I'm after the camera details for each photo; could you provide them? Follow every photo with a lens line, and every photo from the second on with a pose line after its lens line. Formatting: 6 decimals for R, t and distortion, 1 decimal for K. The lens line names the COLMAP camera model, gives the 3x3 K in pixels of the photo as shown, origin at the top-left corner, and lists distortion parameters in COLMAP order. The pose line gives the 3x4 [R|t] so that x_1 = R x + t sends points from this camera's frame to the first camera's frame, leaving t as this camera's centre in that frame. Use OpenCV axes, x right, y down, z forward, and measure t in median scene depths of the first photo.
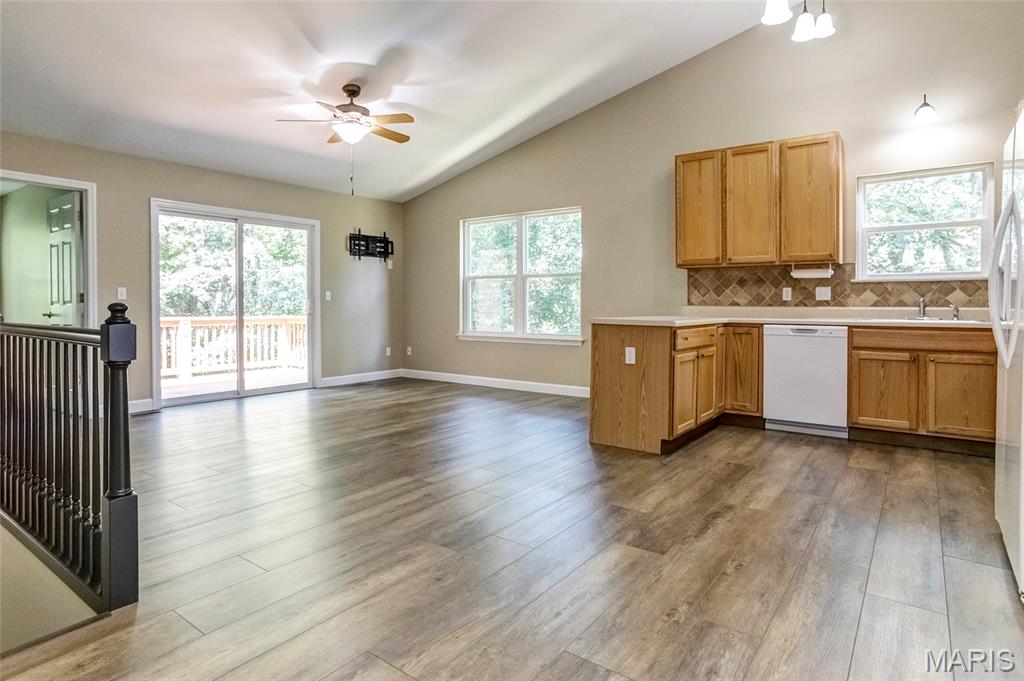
lens RADIAL K [[556.9, 0, 513.4], [0, 556.9, 299.3], [0, 0, 1]] dist [-0.002267, -0.000302]
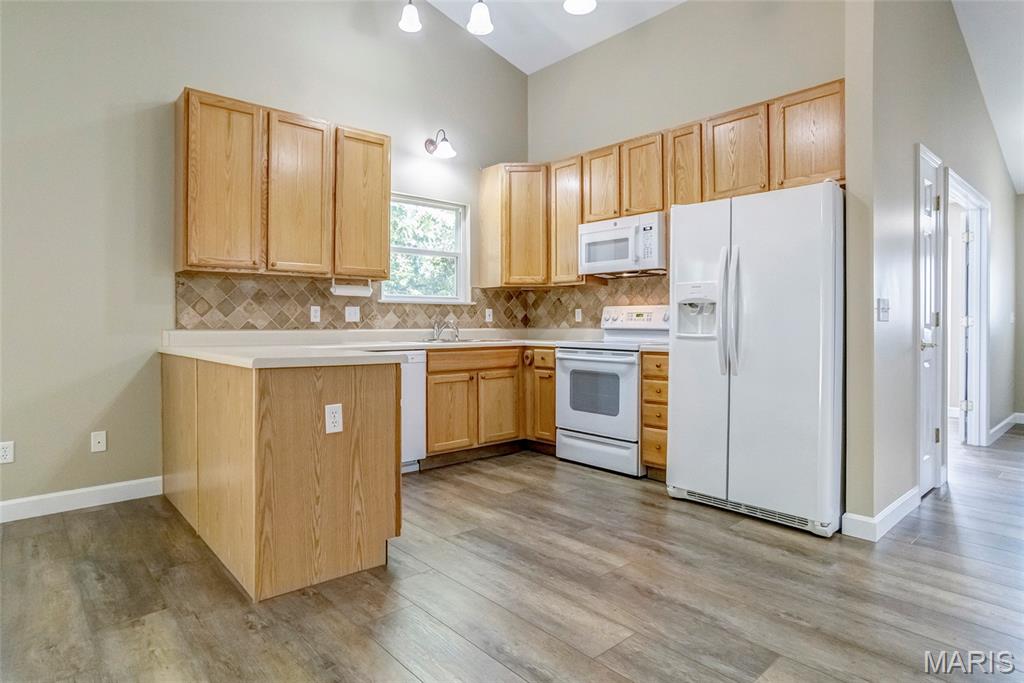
lens RADIAL K [[573.7, 0, 511.6], [0, 573.7, 324.1], [0, 0, 1]] dist [-0.078465, 0.061001]
pose [[0.210969, -0.003132, 0.977488, -0.286086], [-0.005588, 0.999975, 0.004410, -0.000059], [-0.977477, -0.006392, 0.210946, 0.612257]]
